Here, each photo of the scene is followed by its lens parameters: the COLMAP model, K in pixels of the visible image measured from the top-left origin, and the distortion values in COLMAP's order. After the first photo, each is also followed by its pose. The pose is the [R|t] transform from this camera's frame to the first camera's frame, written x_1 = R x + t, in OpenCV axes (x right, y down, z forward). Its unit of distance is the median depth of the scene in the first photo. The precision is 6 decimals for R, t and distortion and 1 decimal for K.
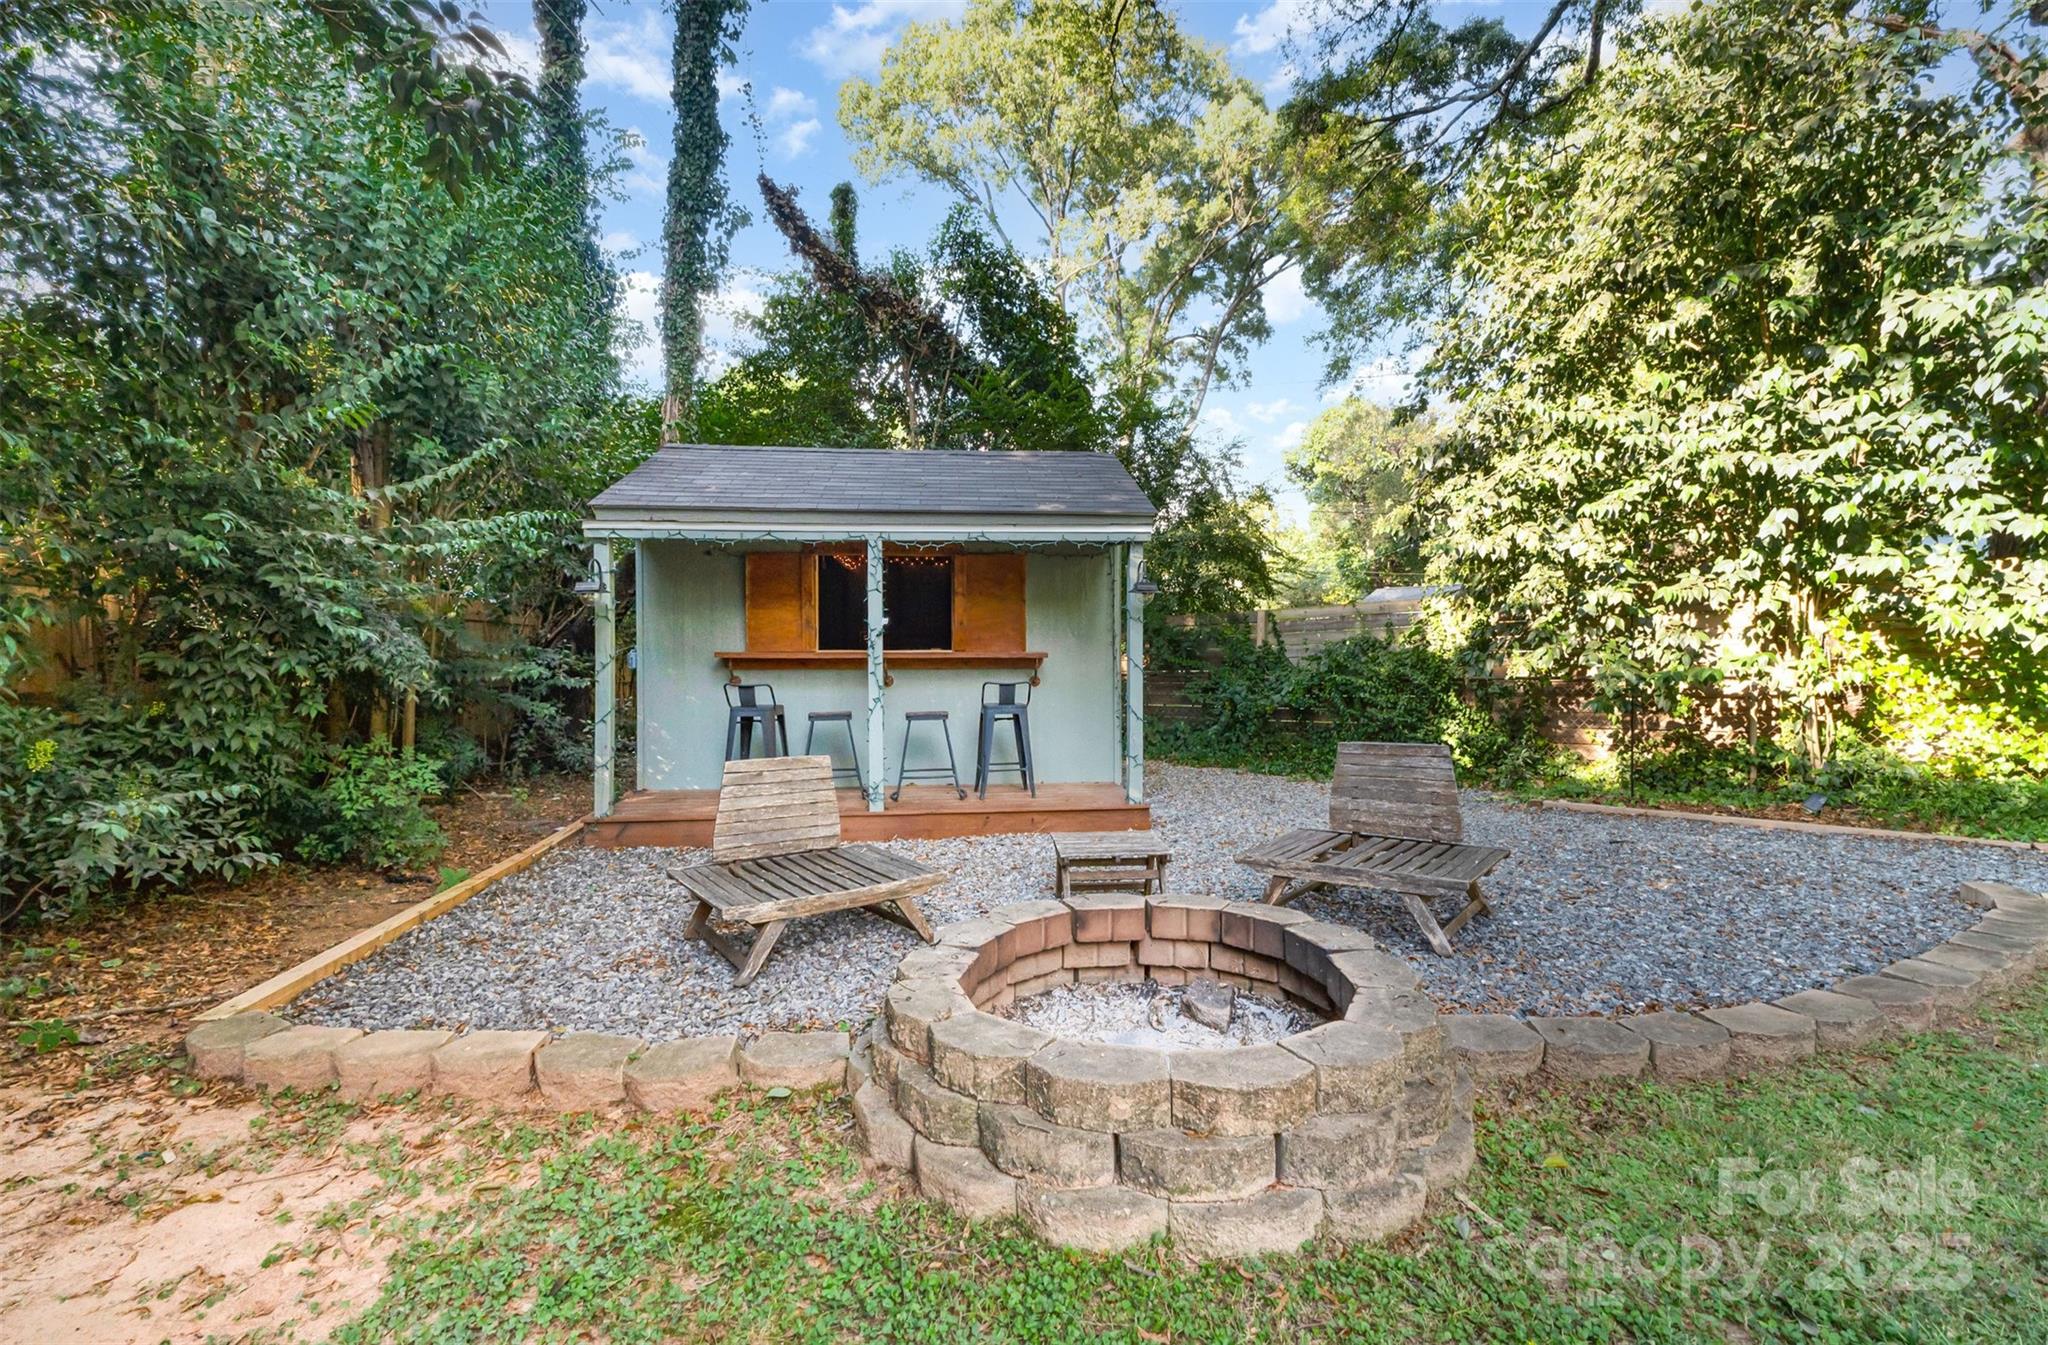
lens RADIAL K [[865.7, 0, 1032.2], [0, 865.7, 640.4], [0, 0, 1]] dist [0.001361, 0.000209]
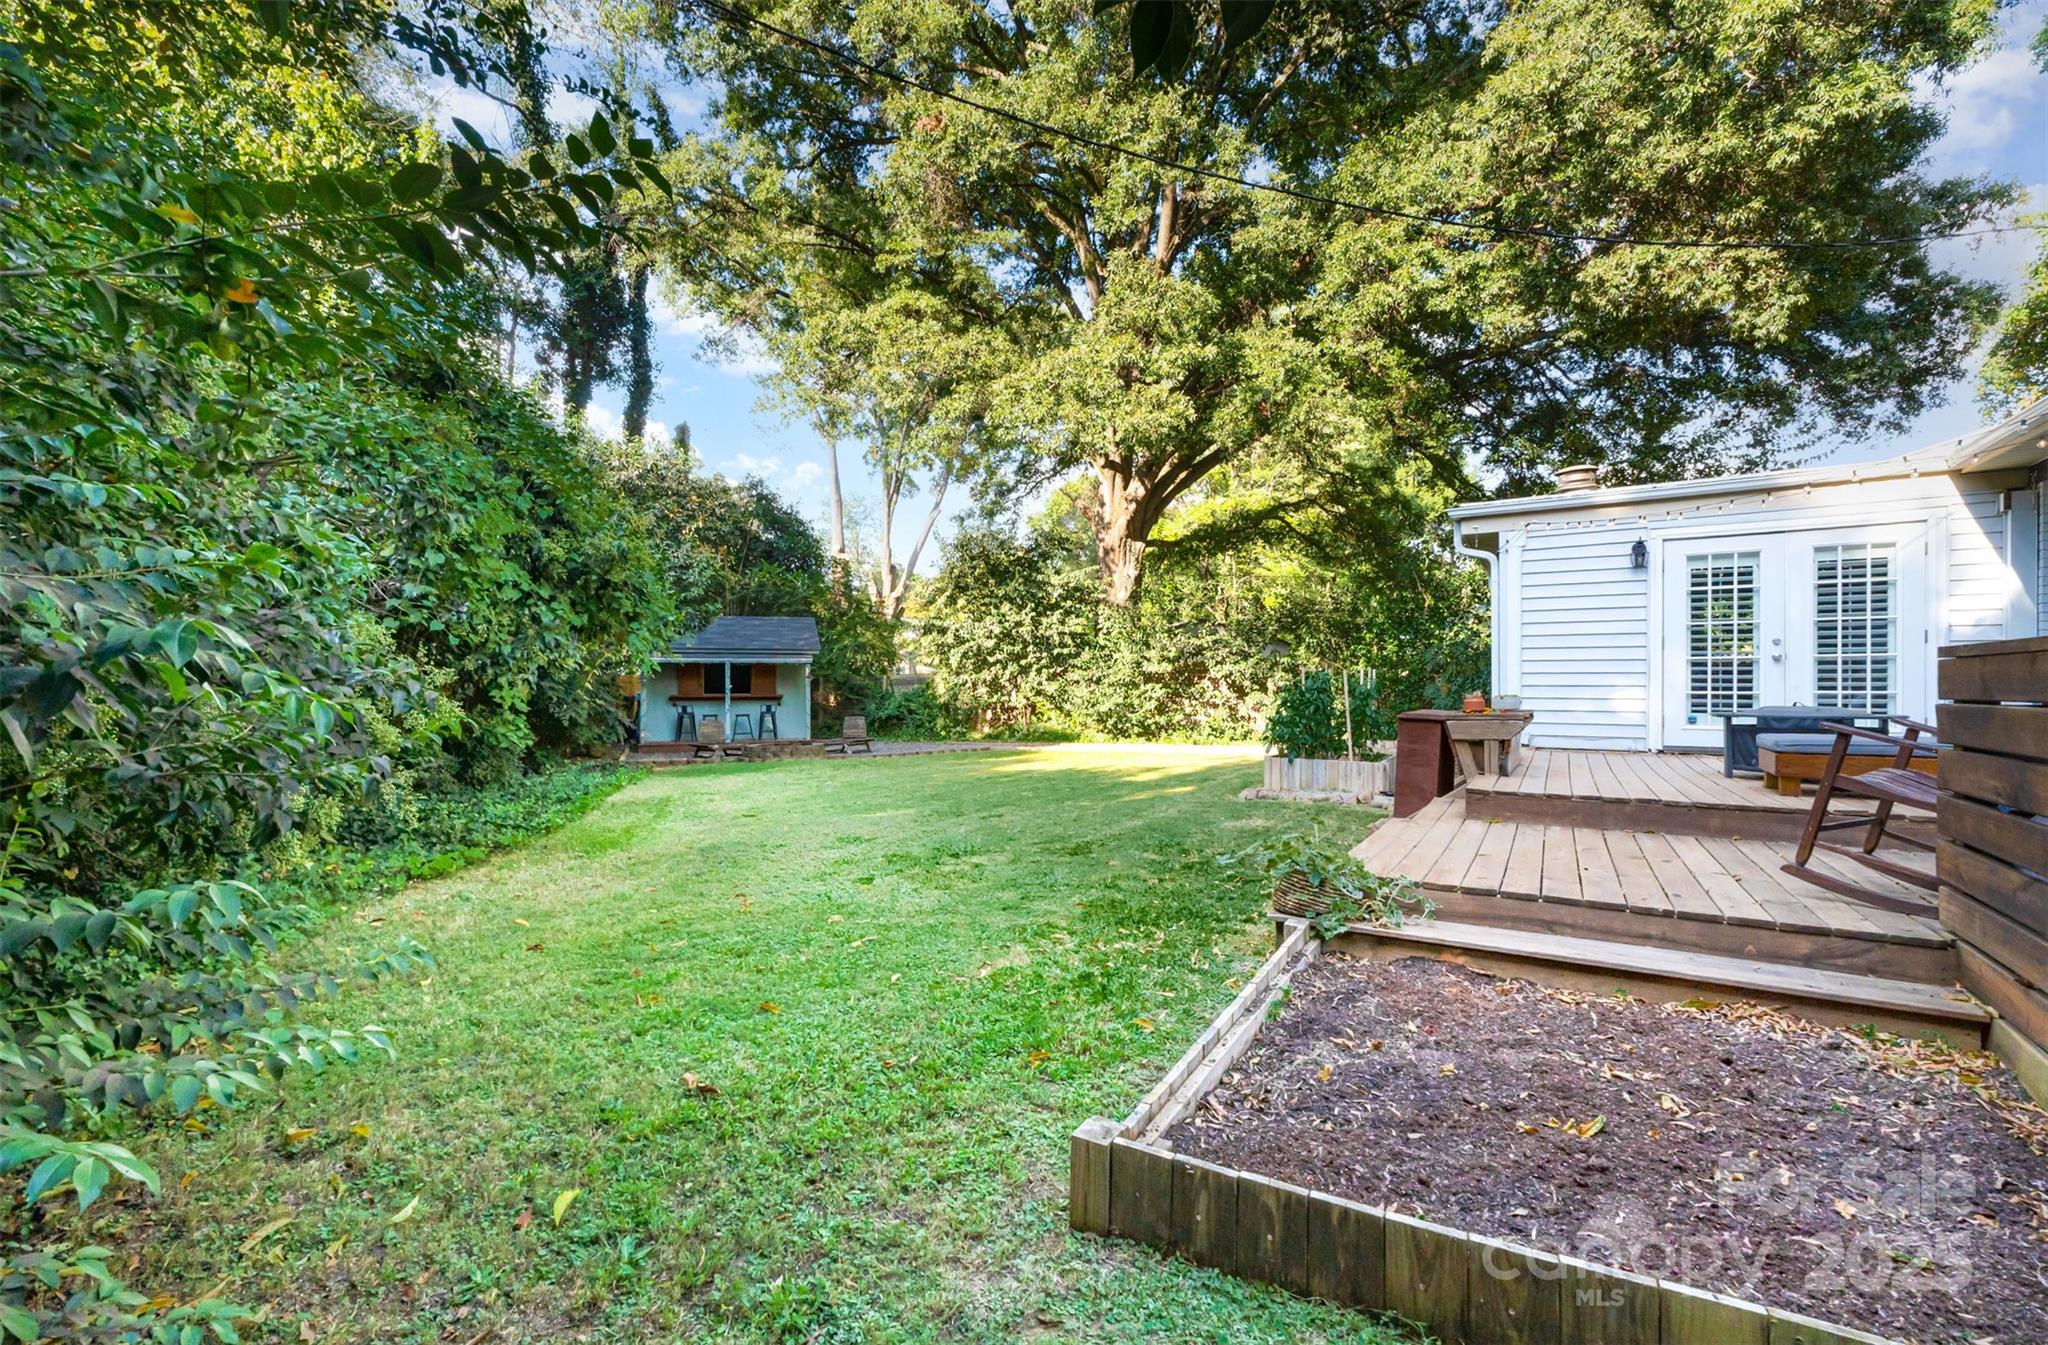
lens RADIAL K [[879.6, 0, 1024.0], [0, 879.6, 672.5], [0, 0, 1]] dist [0.000860, 0.000017]
pose [[0.975580, 0.003049, 0.219624, 0.185555], [-0.001847, 0.999982, -0.005678, -0.057370], [-0.219637, 0.005134, 0.975568, -2.523422]]
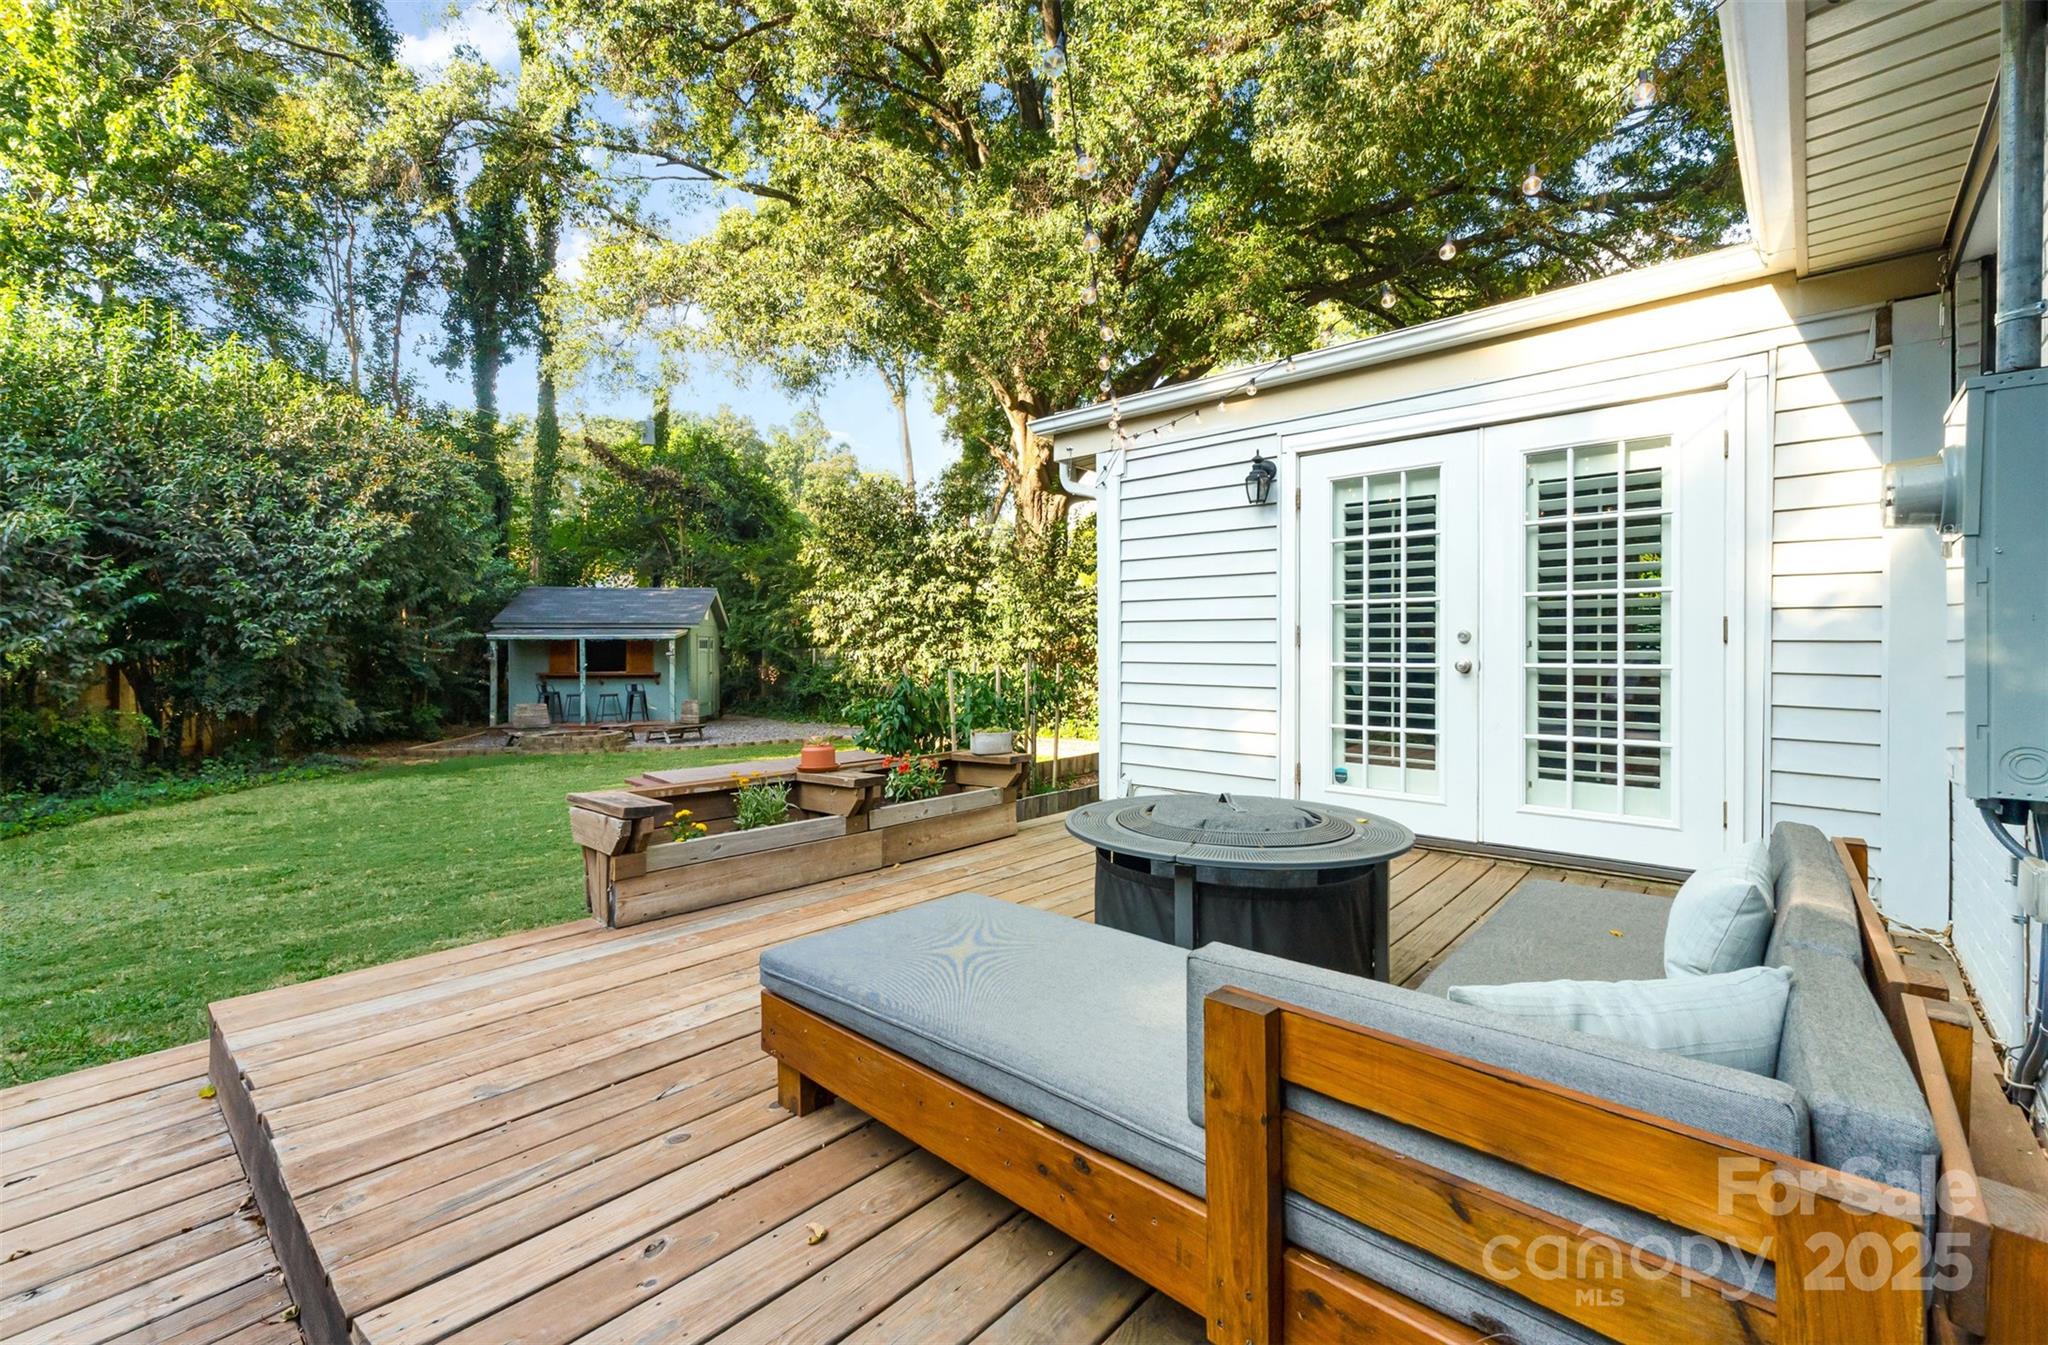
lens RADIAL K [[865.7, 0, 1032.2], [0, 865.7, 640.4], [0, 0, 1]] dist [0.001361, 0.000209]
pose [[0.999127, 0.000246, 0.041781, 1.271210], [-0.000401, 0.999993, 0.003703, -0.116465], [-0.041779, -0.003716, 0.999120, -2.129897]]
